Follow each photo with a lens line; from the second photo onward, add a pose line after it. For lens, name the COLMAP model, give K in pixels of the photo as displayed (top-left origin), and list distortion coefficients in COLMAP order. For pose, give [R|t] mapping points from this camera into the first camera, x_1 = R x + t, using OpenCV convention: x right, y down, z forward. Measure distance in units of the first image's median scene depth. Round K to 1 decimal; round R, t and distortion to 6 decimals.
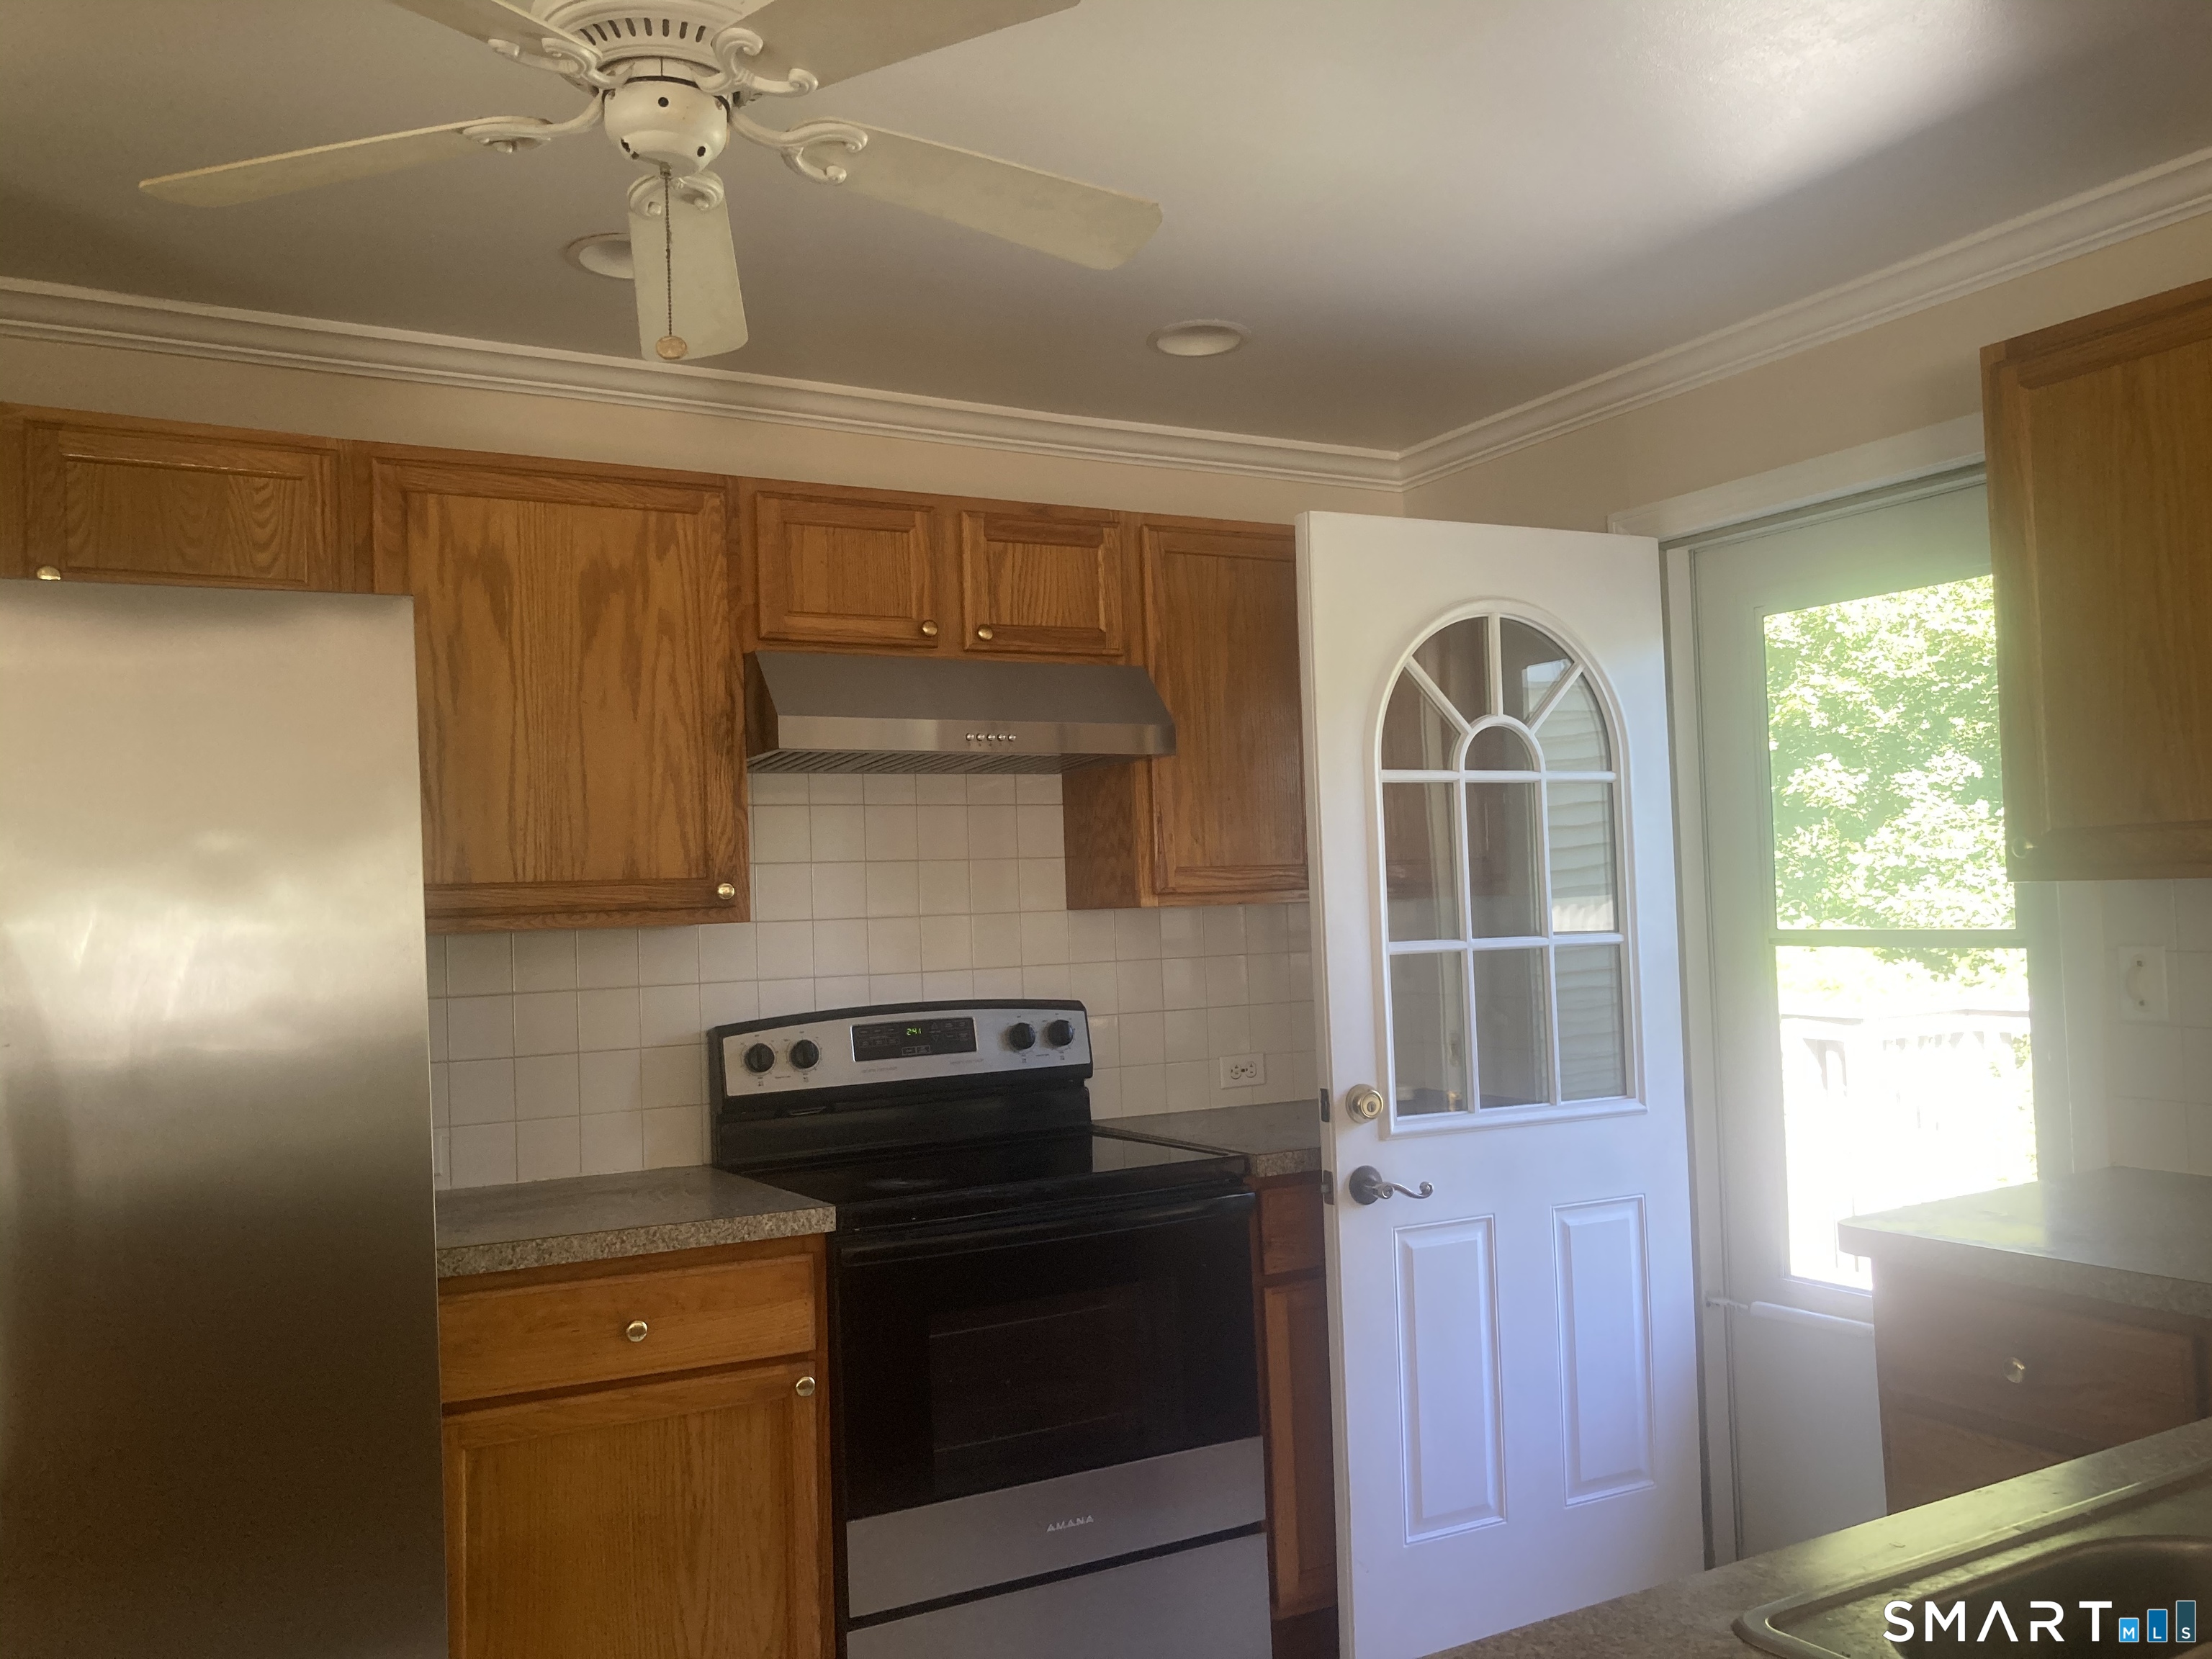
lens RADIAL K [[1807.5, 0, 1121.5], [0, 1807.5, 841.9], [0, 0, 1]] dist [0.031297, -0.018514]
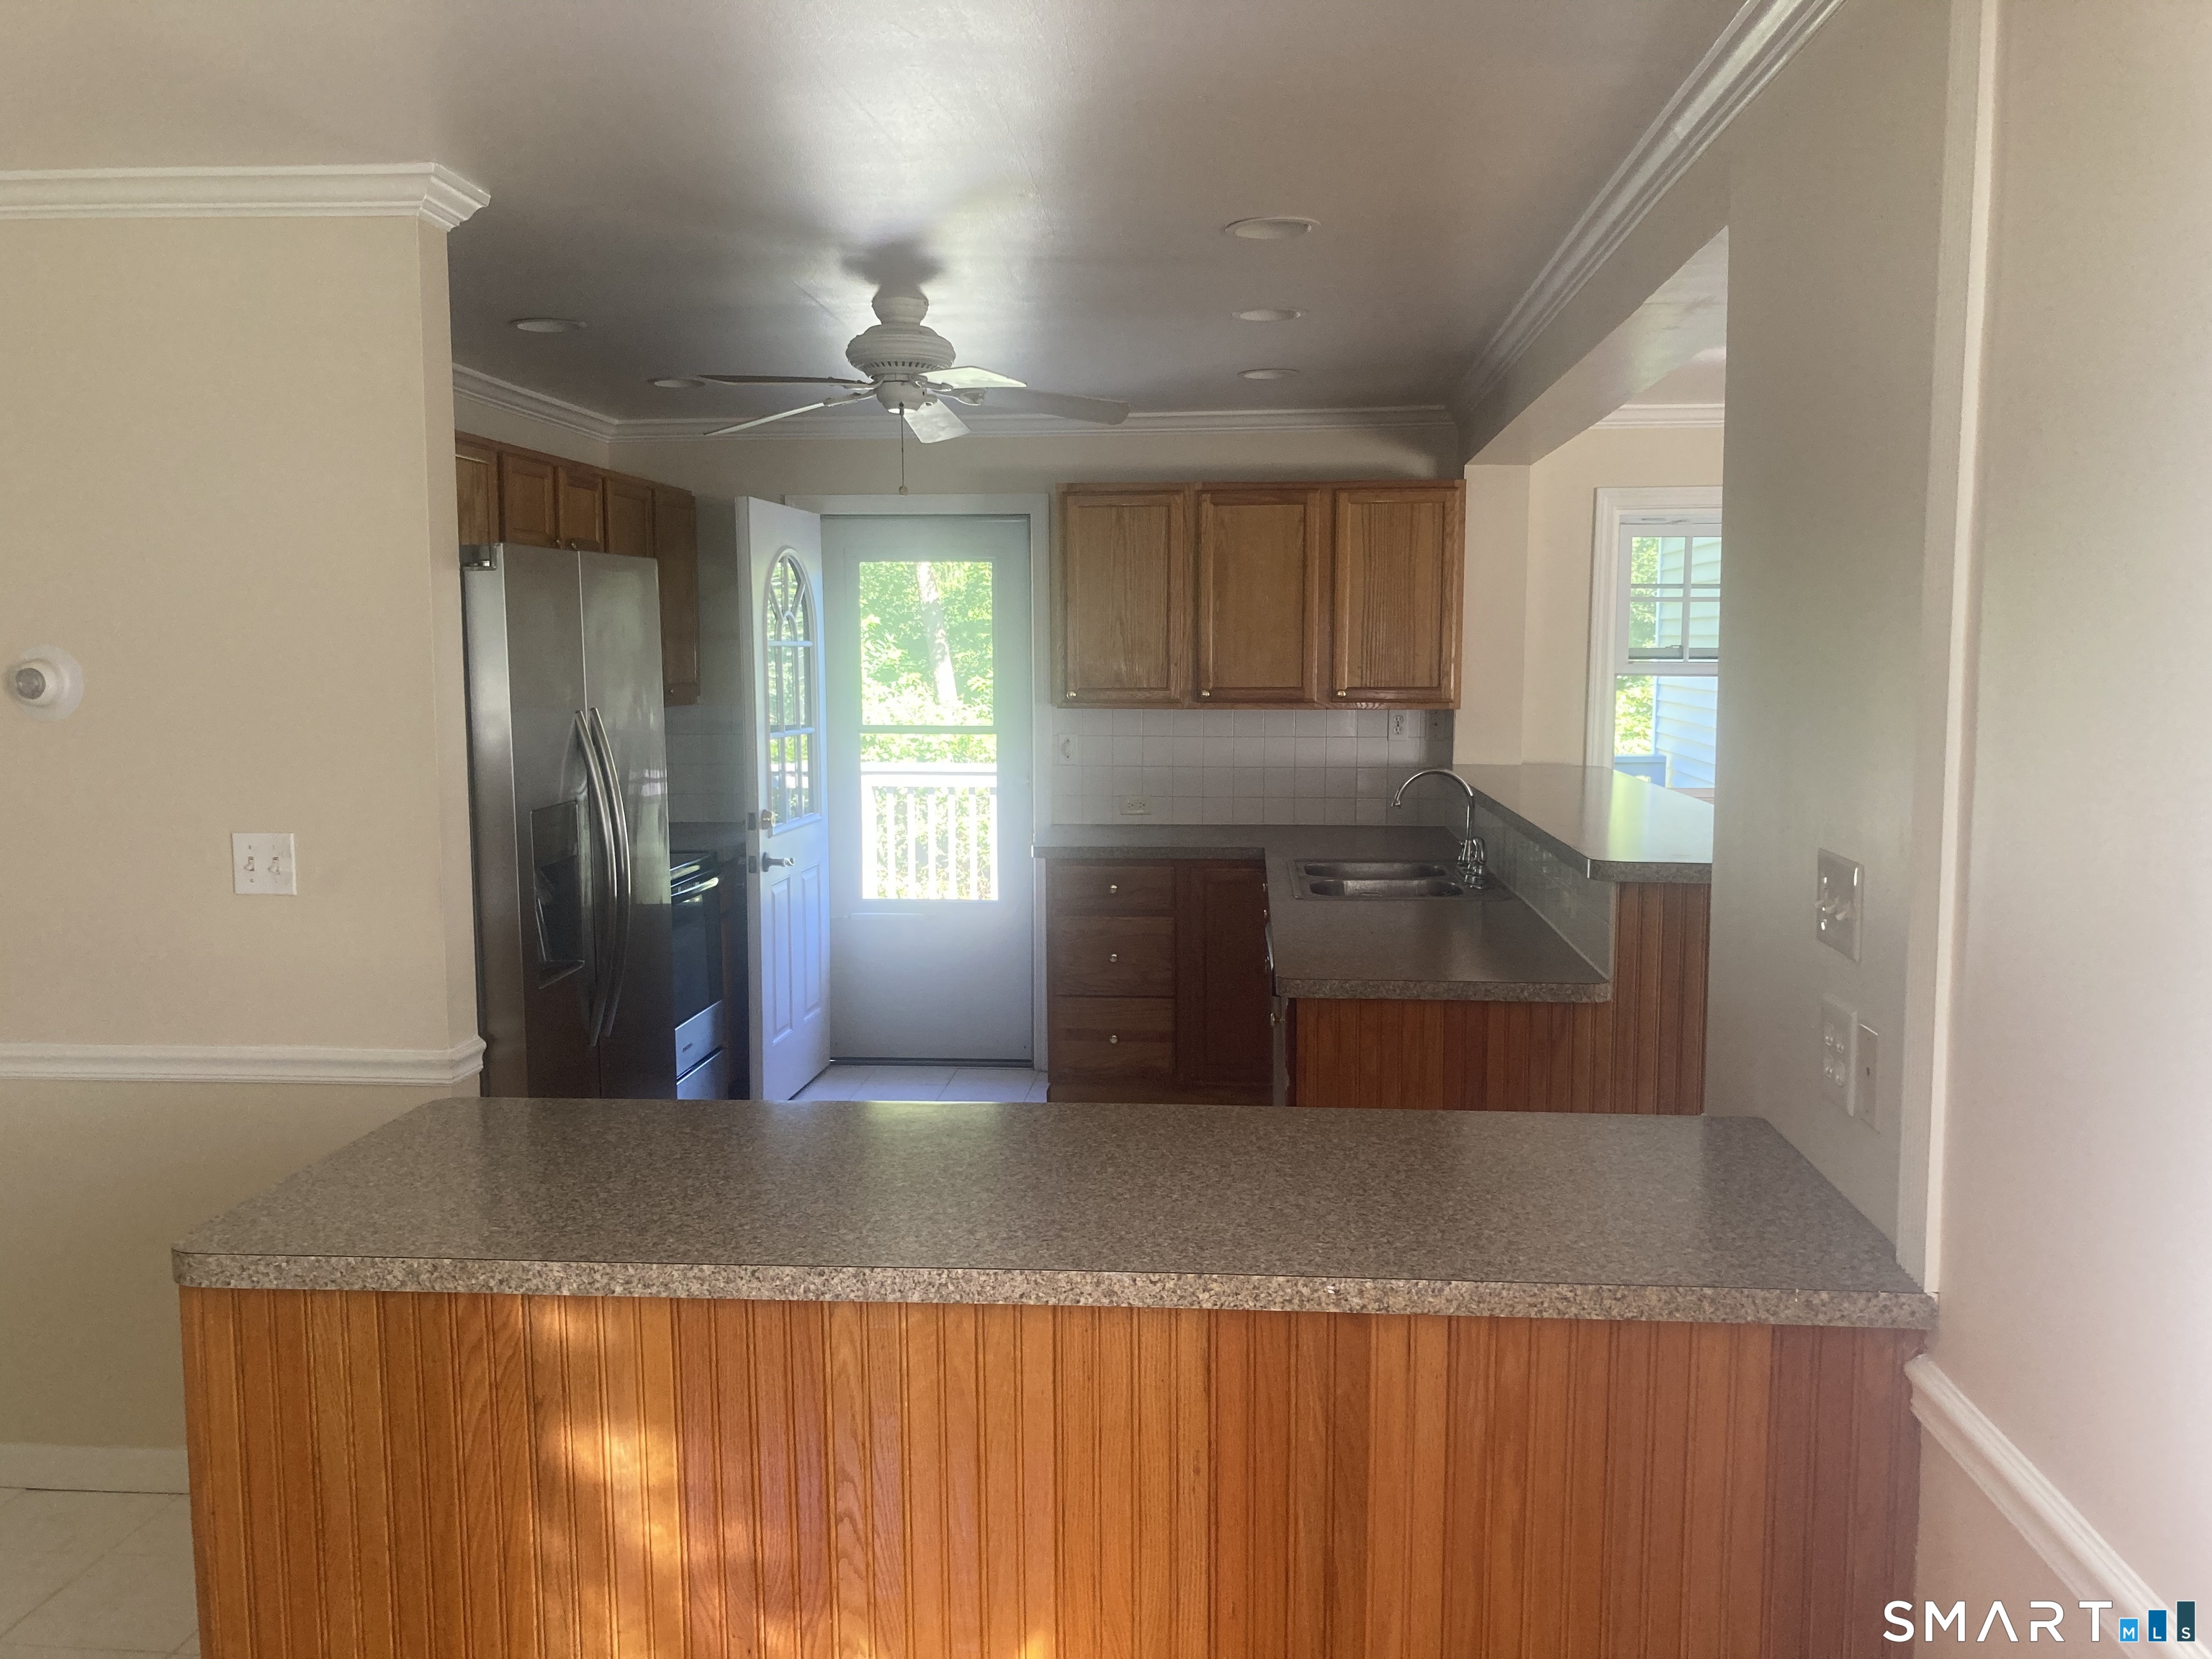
lens RADIAL K [[1807.5, 0, 1111.3], [0, 1807.5, 838.7], [0, 0, 1]] dist [0.031297, -0.018514]
pose [[0.558161, -0.055020, 0.827906, -1.222983], [-0.047922, 0.993996, 0.098365, -0.037812], [-0.828348, -0.094578, 0.552173, -0.341959]]
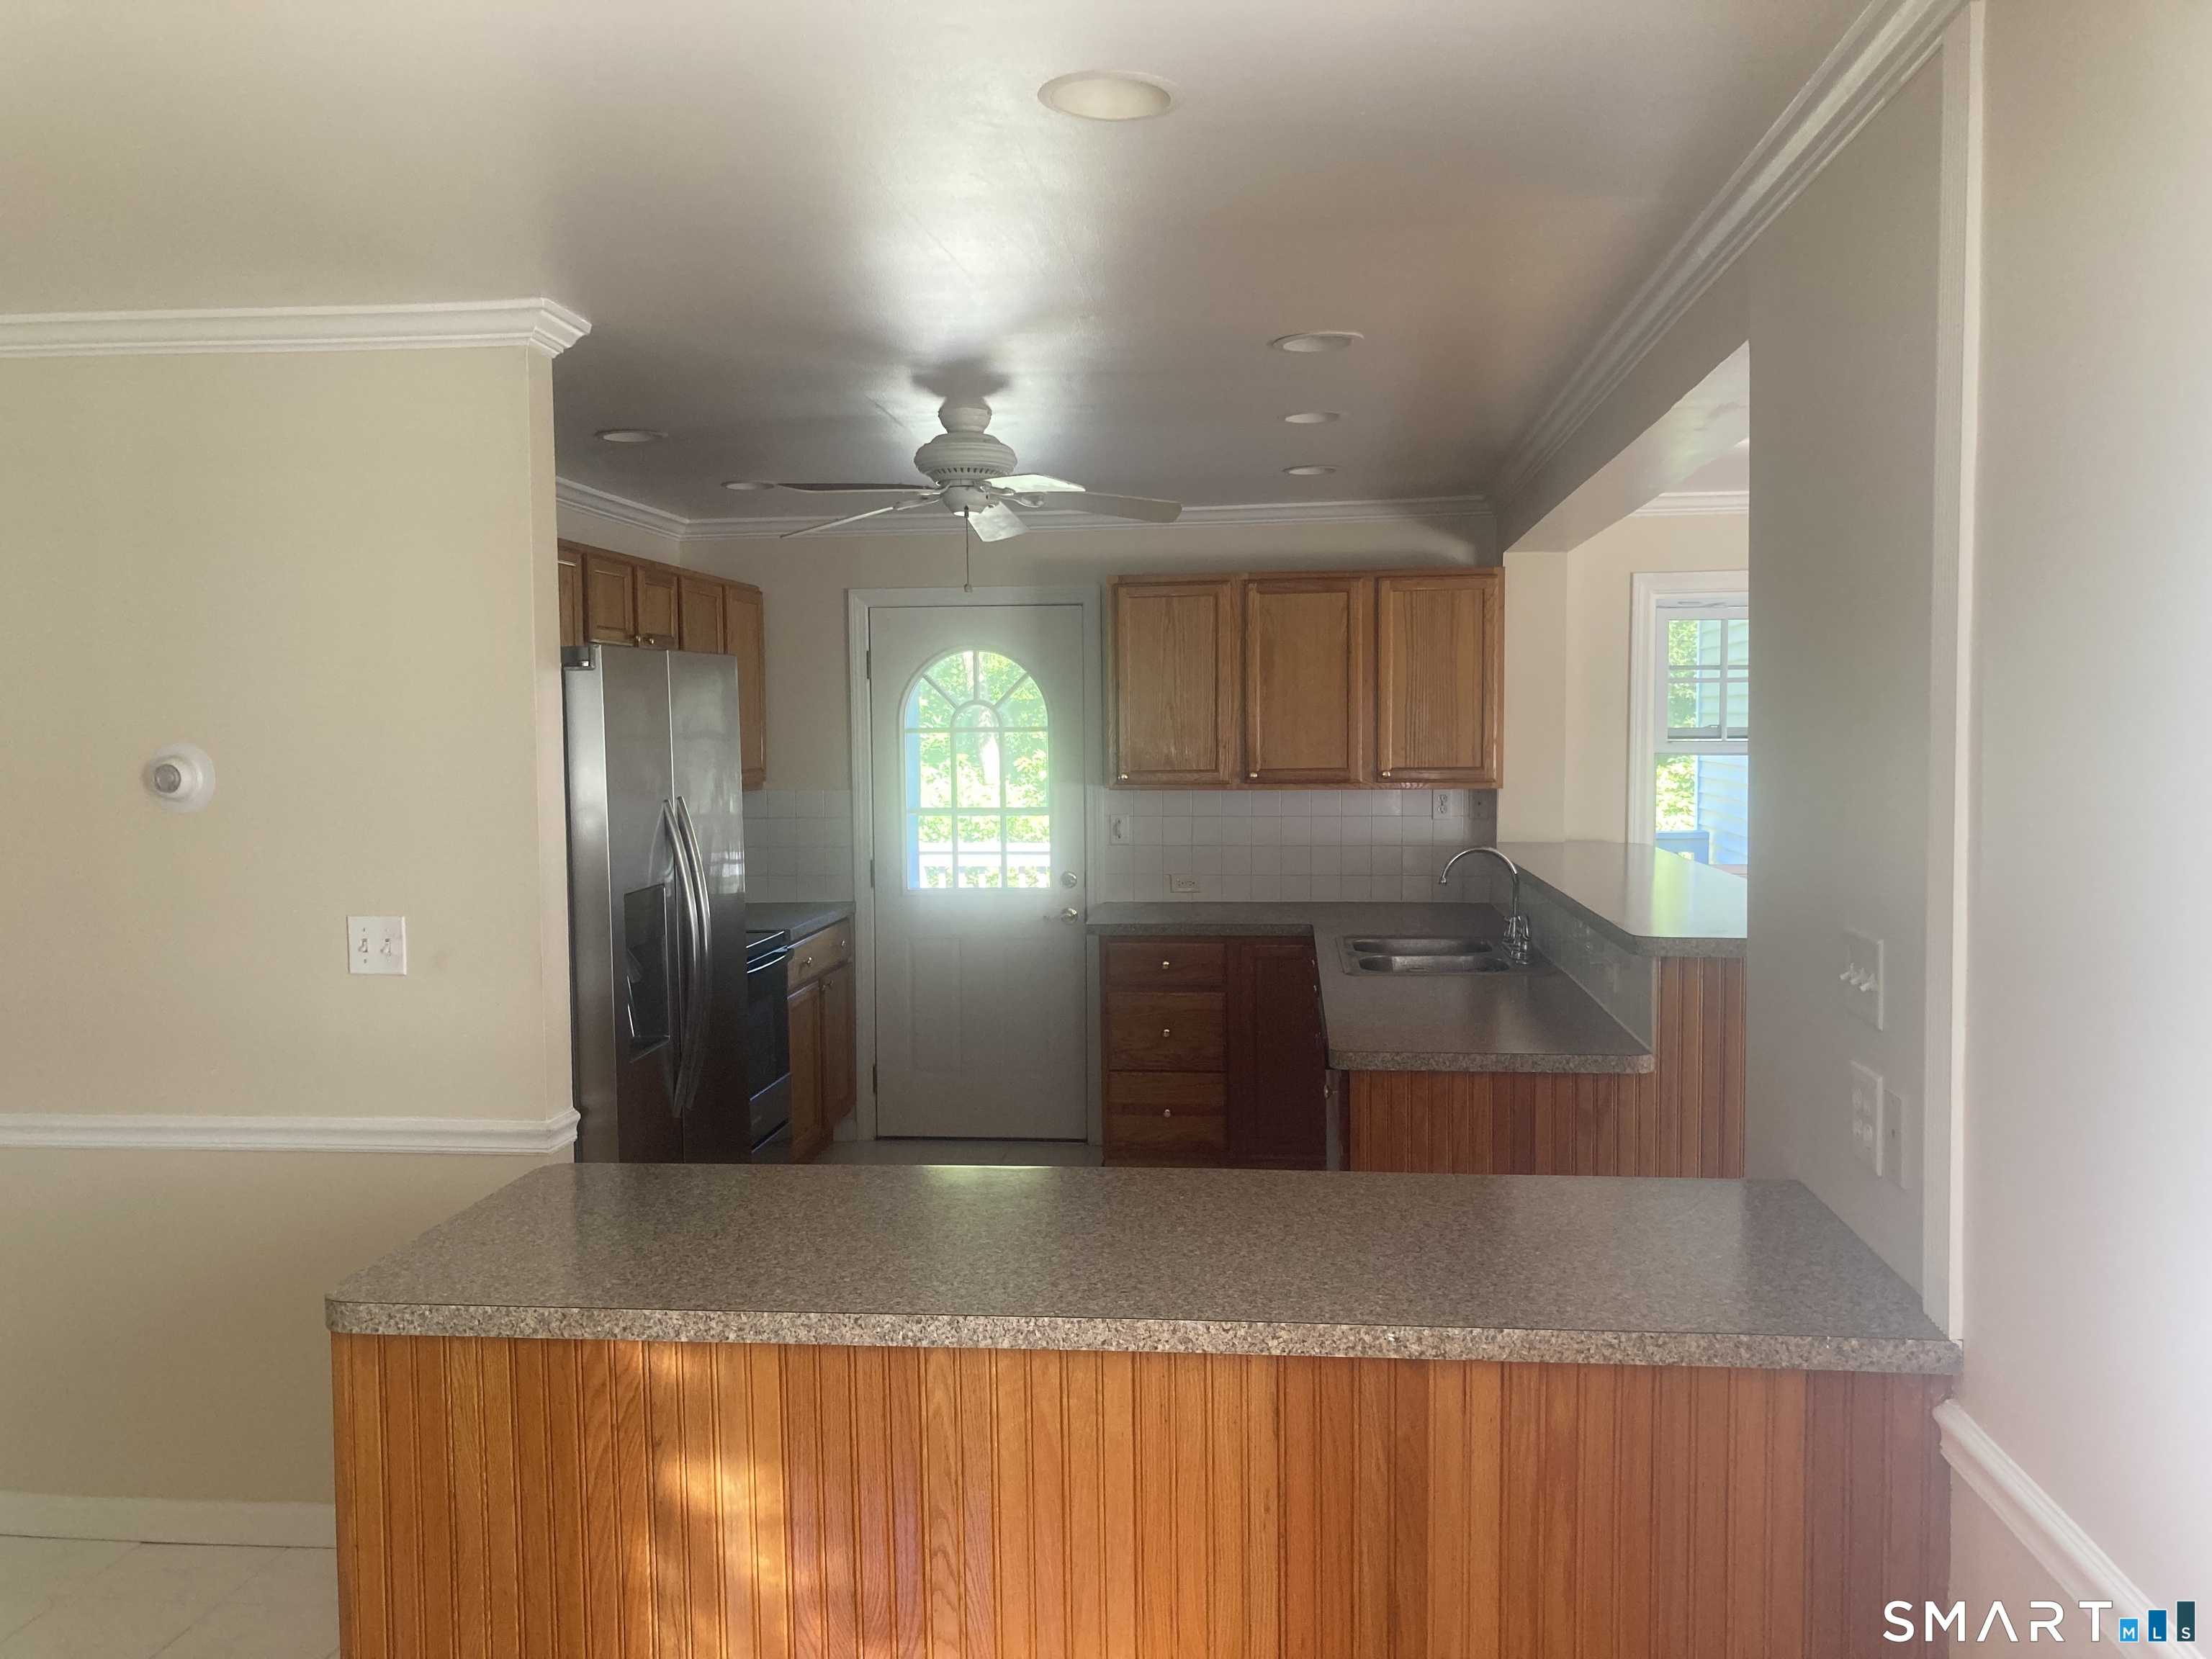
lens RADIAL K [[1807.5, 0, 1095.6], [0, 1807.5, 835.8], [0, 0, 1]] dist [0.031297, -0.018514]
pose [[0.583556, -0.021987, 0.811775, -1.279562], [-0.039743, 0.997662, 0.055592, -0.044245], [-0.811100, -0.064704, 0.581318, -0.365256]]
